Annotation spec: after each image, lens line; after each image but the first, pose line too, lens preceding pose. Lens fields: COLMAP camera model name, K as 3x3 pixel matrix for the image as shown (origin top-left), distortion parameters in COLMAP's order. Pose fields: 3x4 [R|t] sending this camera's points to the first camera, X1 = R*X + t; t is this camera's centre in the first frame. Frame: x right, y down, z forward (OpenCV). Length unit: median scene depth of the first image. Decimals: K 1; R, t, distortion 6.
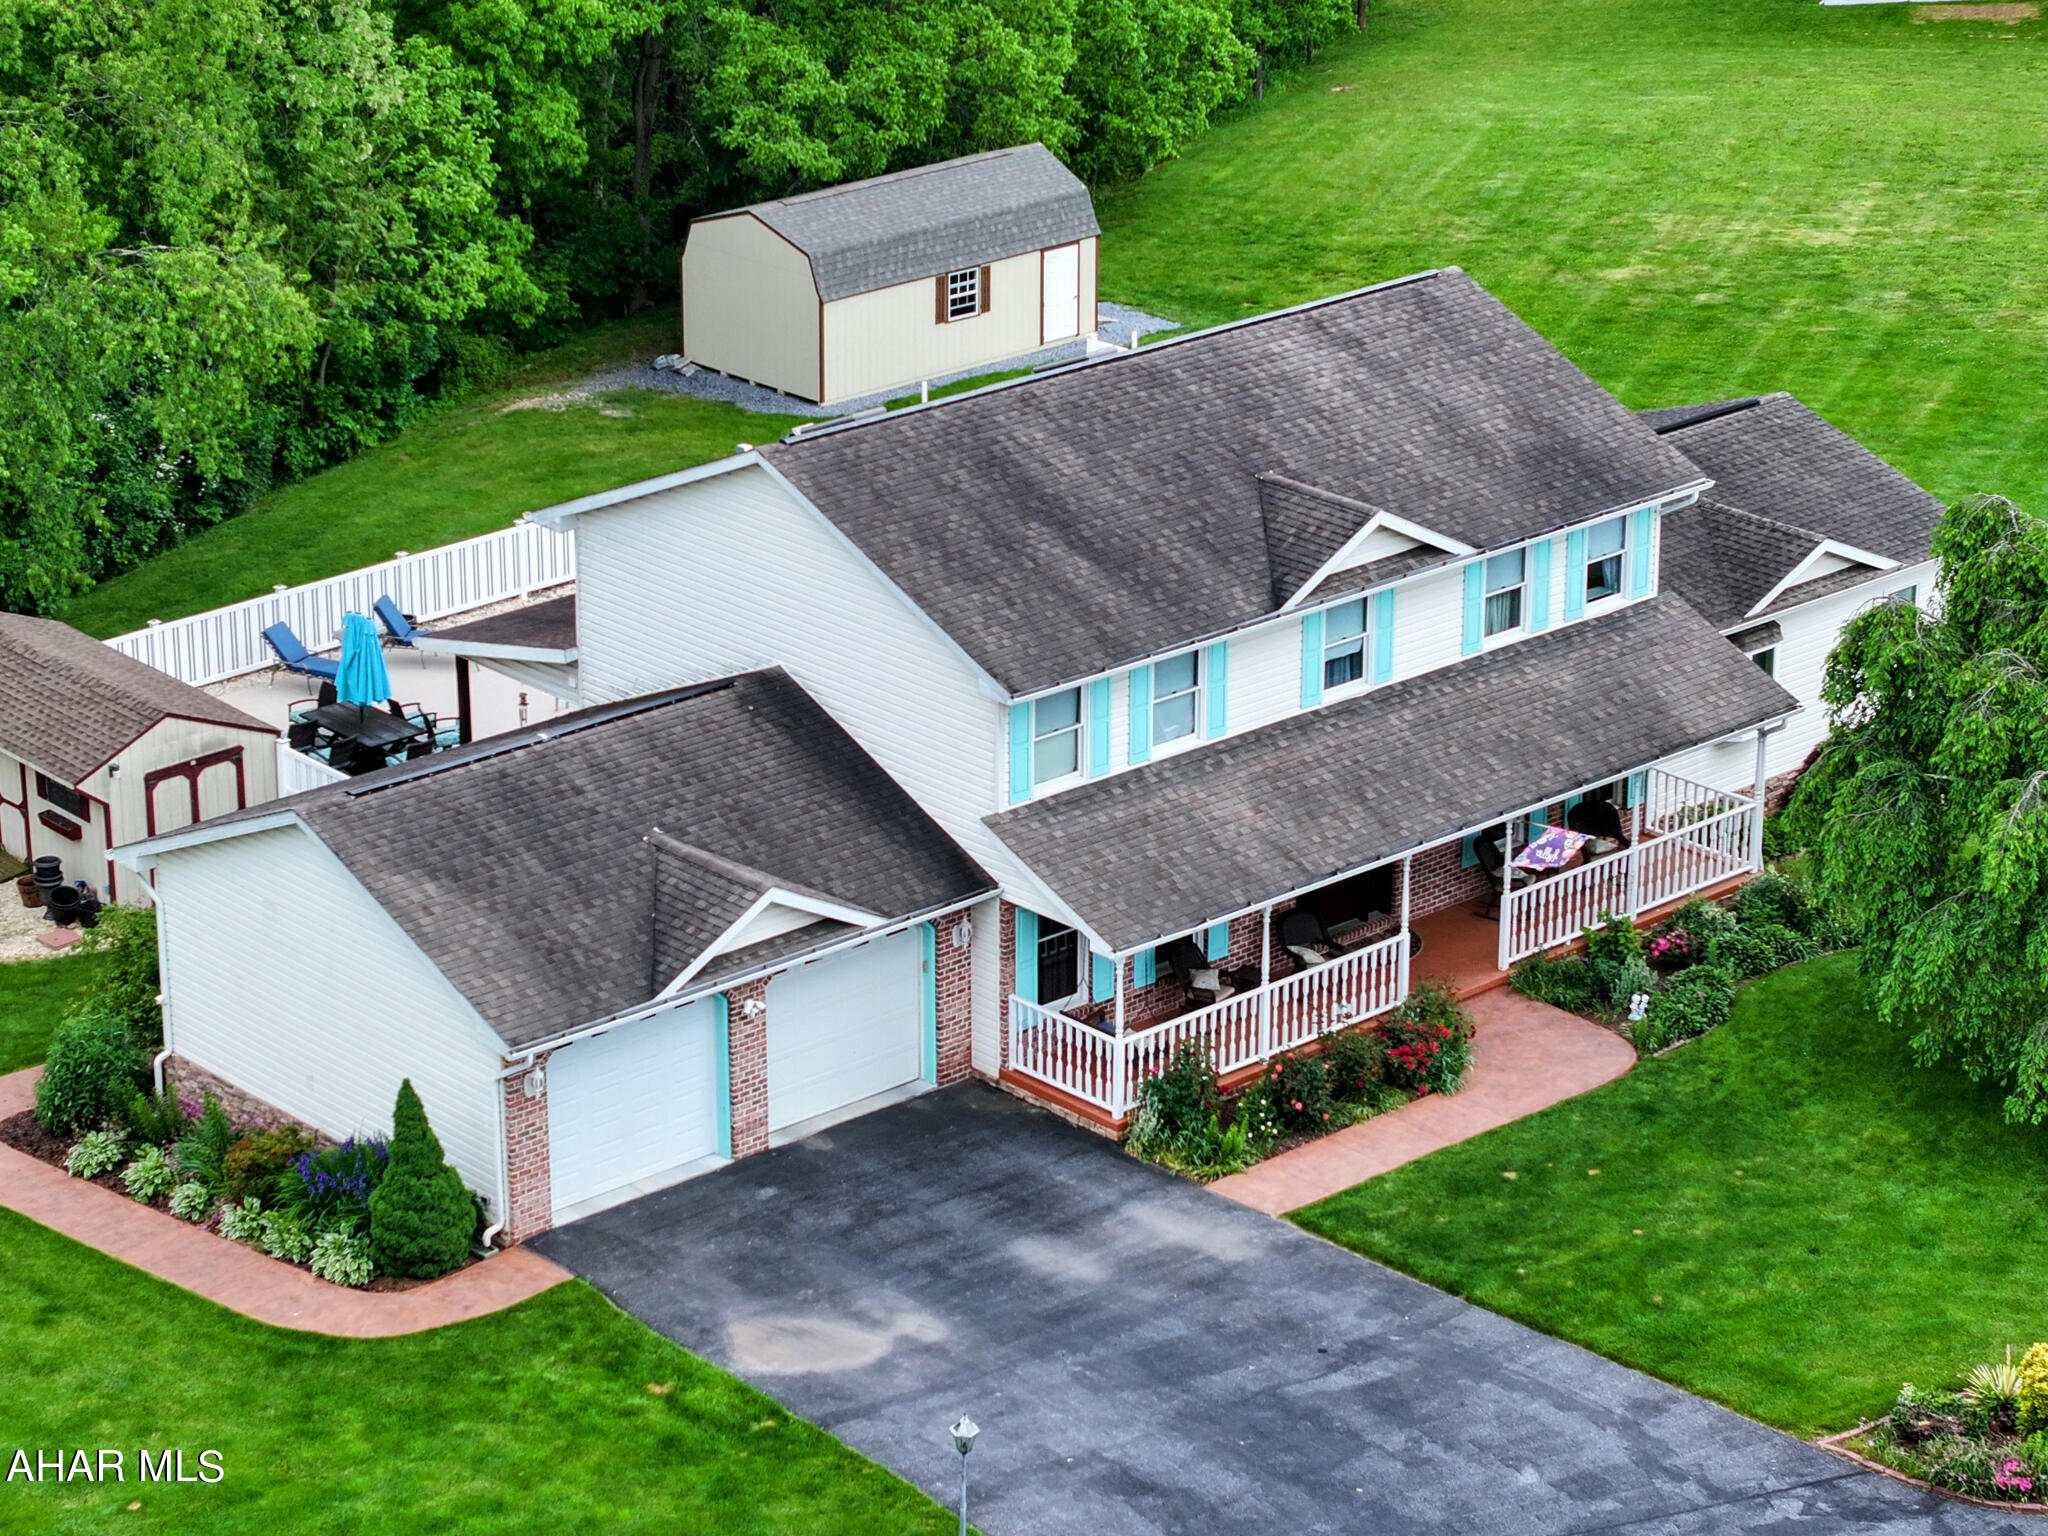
lens RADIAL K [[5309.9, 0, 1022.7], [0, 5309.9, 771.0], [0, 0, 1]] dist [-0.232943, 1.045725]
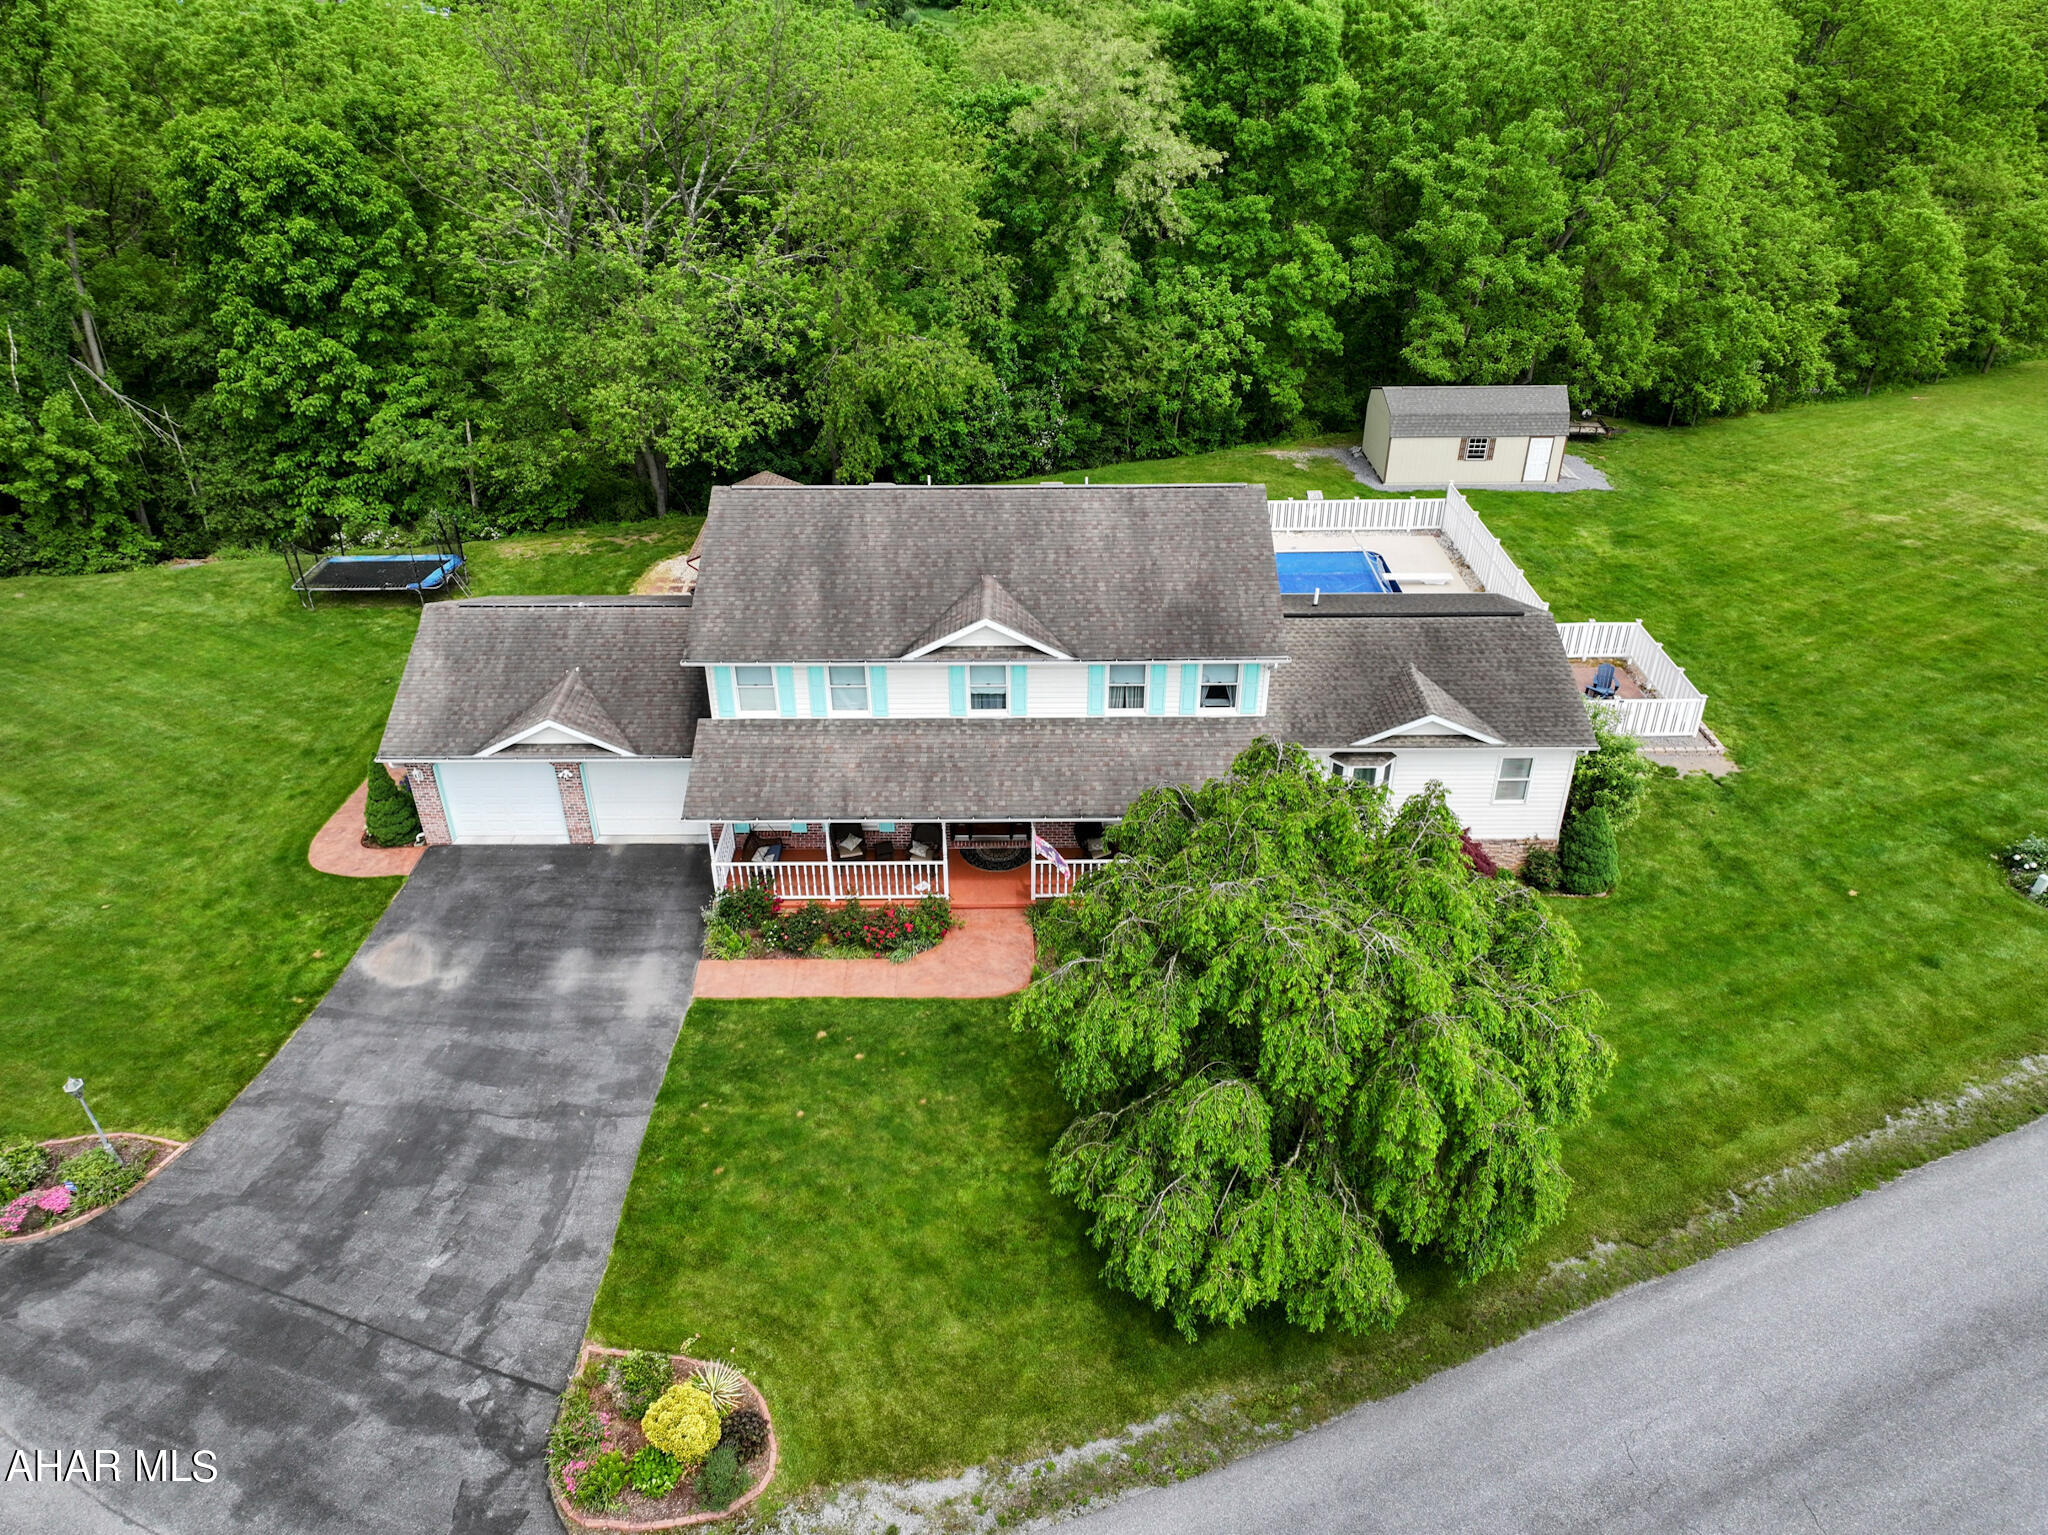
lens RADIAL K [[1431.0, 0, 1033.4], [0, 1431.0, 755.3], [0, 0, 1]] dist [0.006011, 0.008095]
pose [[0.744404, 0.349284, -0.569089, 0.356695], [-0.236343, 0.934929, 0.264671, -0.134669], [0.624503, -0.062522, 0.778516, 0.689602]]
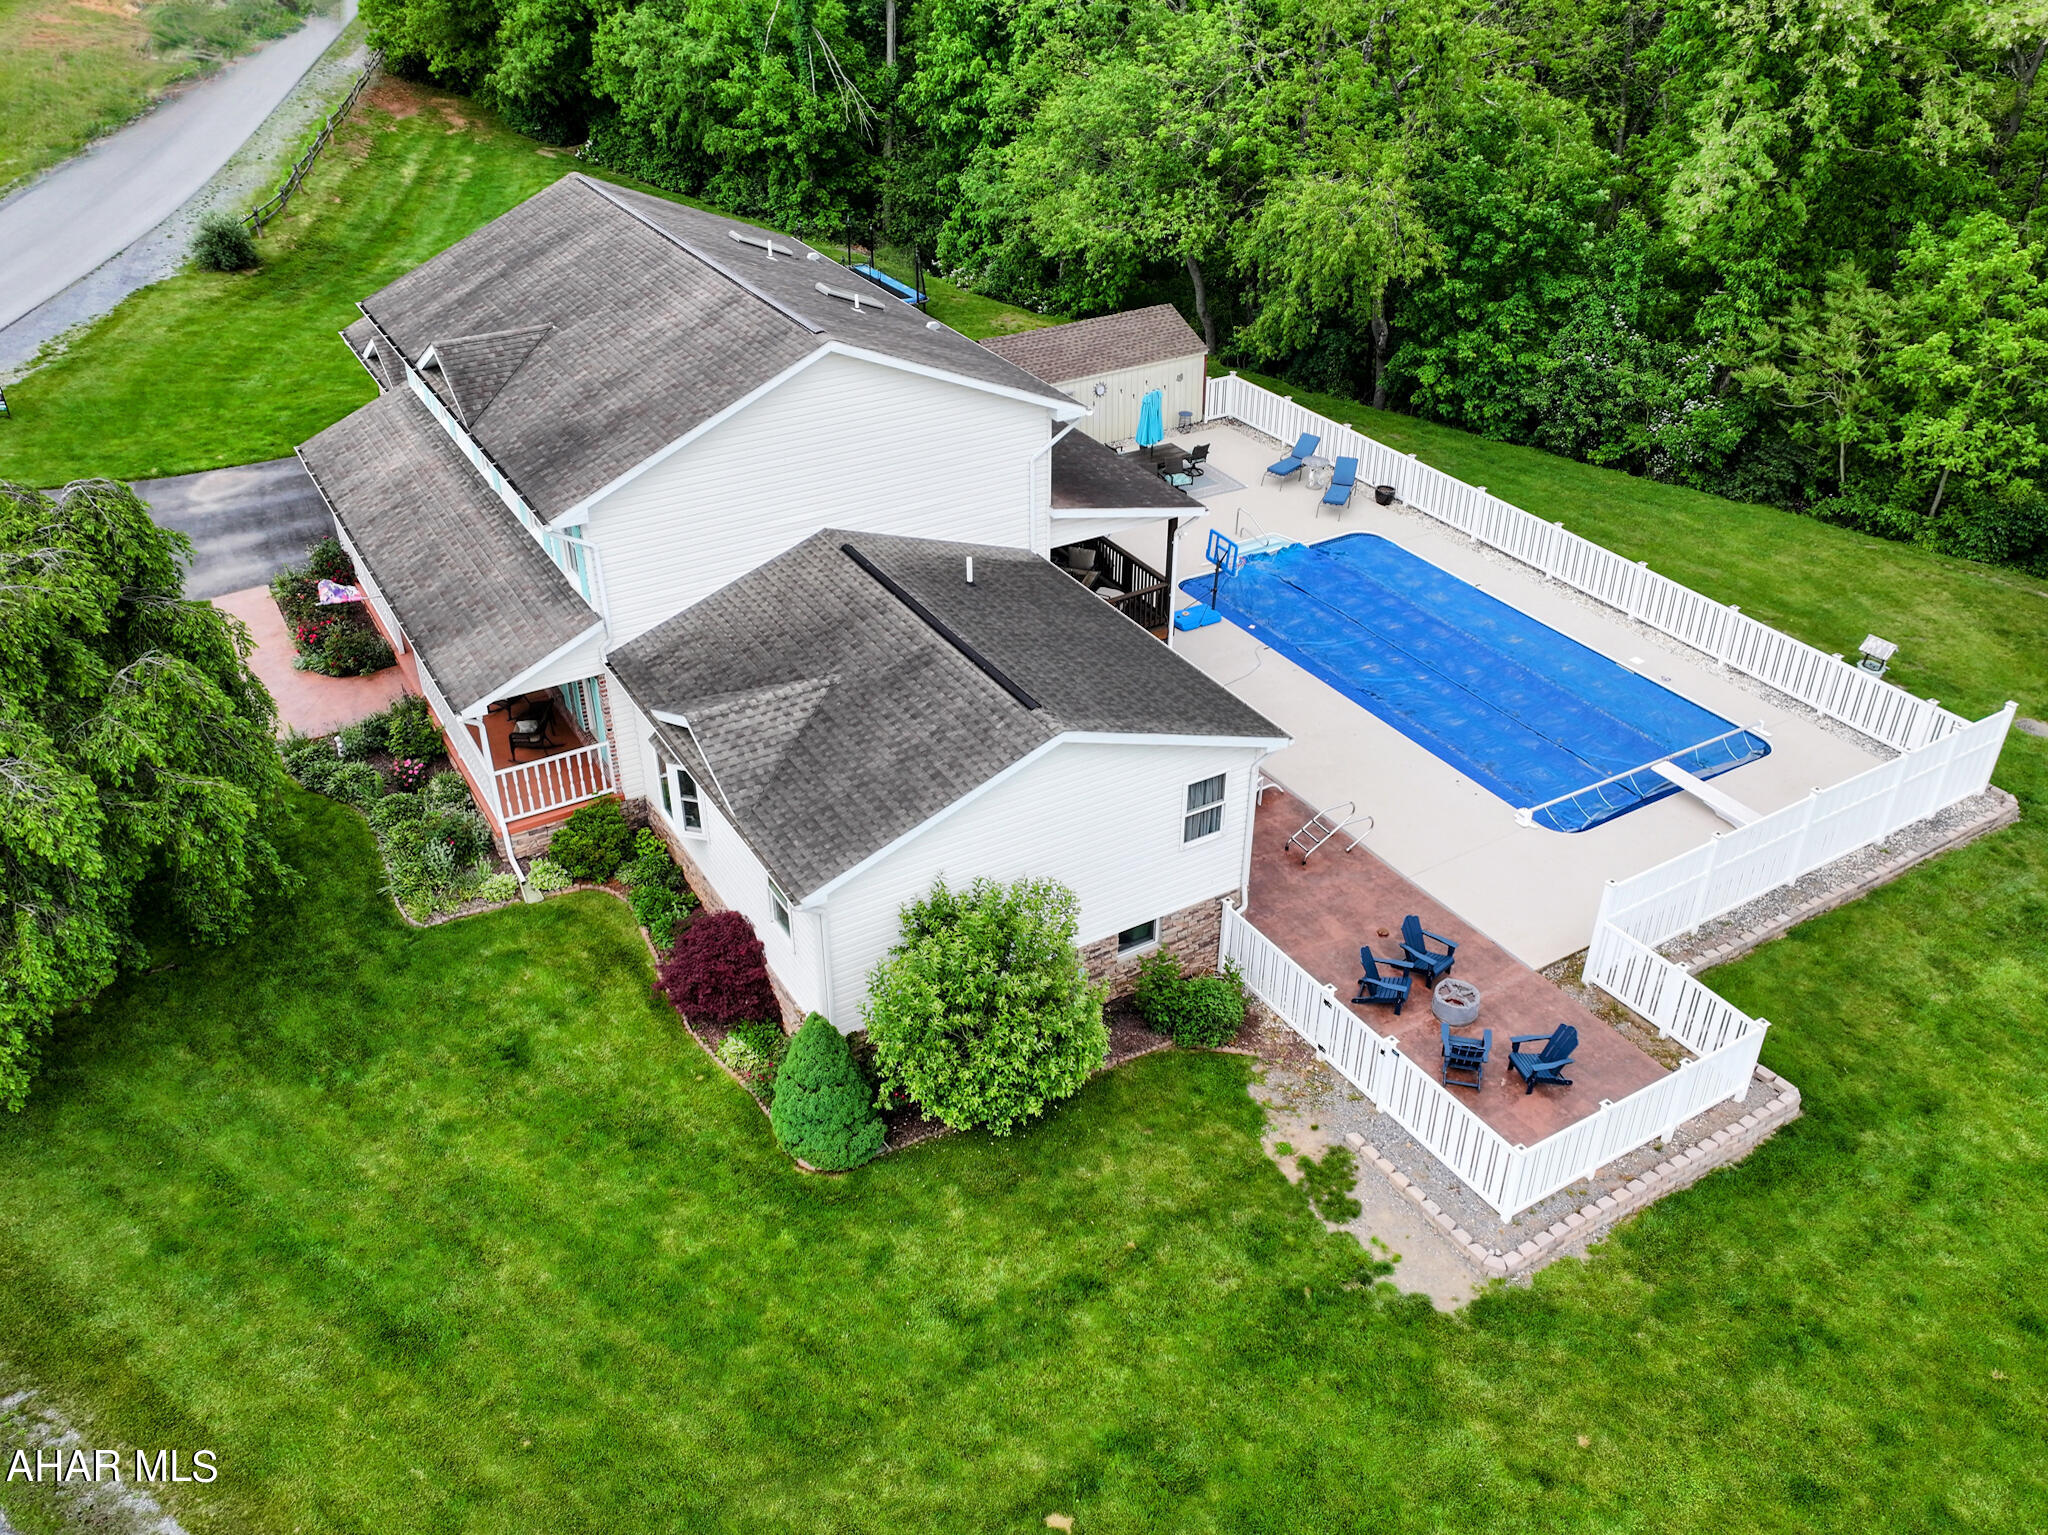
lens RADIAL K [[1669.0, 0, 1022.7], [0, 1669.0, 774.9], [0, 0, 1]] dist [0.005308, -0.003905]
pose [[-0.203461, 0.529042, -0.823843, 0.467887], [-0.348051, 0.747400, 0.565910, -0.273256], [0.915130, 0.401880, 0.032067, 1.215615]]
